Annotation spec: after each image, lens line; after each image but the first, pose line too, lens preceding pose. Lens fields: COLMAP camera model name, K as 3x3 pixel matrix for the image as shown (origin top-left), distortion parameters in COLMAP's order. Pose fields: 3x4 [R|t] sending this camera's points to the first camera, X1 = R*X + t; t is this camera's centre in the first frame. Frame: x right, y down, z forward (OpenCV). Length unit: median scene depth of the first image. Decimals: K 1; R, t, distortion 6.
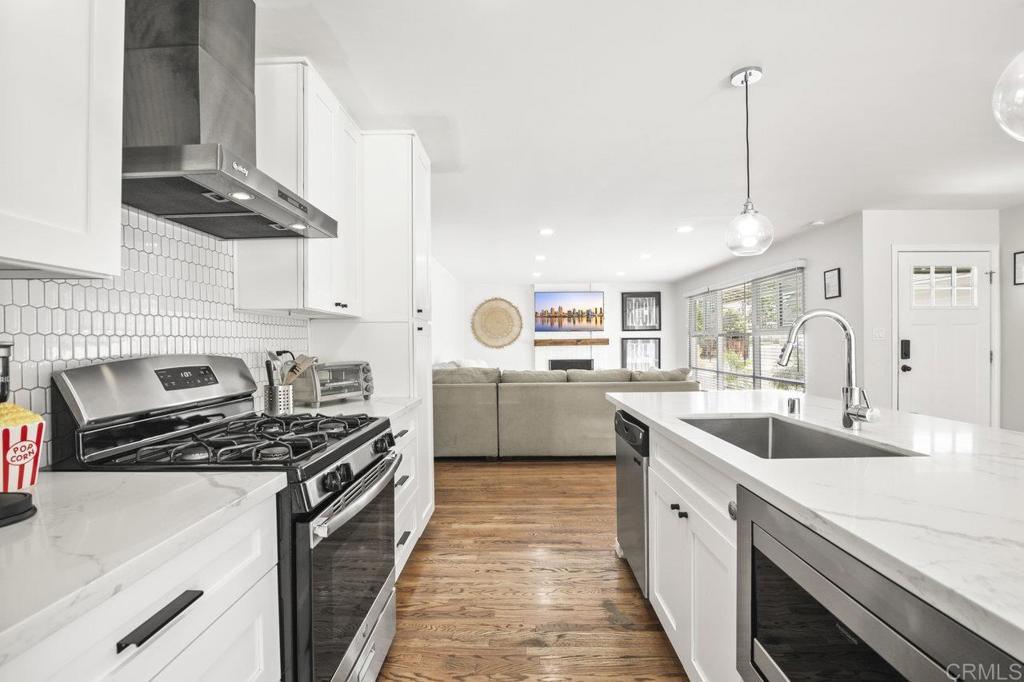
lens RADIAL K [[468.5, 0, 510.9], [0, 468.5, 338.0], [0, 0, 1]] dist [-0.010955, -0.000001]
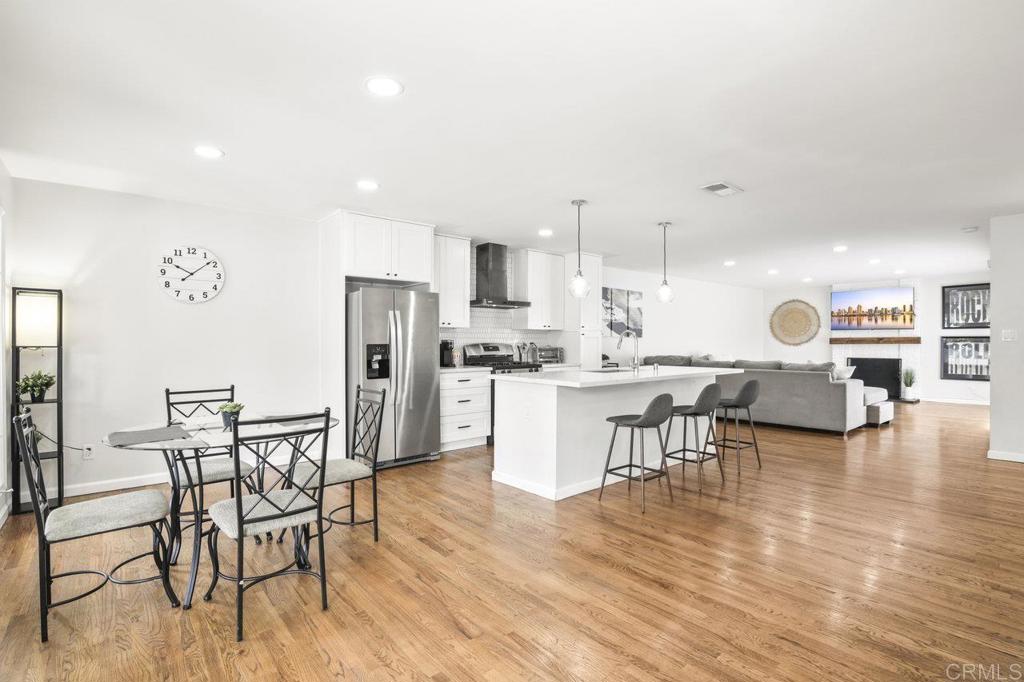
lens RADIAL K [[468.5, 0, 517.9], [0, 468.5, 343.4], [0, 0, 1]] dist [-0.010955, -0.000001]
pose [[0.661982, 0.013970, -0.749390, 0.371749], [0.001202, 0.999805, 0.019701, -0.005795], [0.749519, -0.013942, 0.661836, -0.222112]]
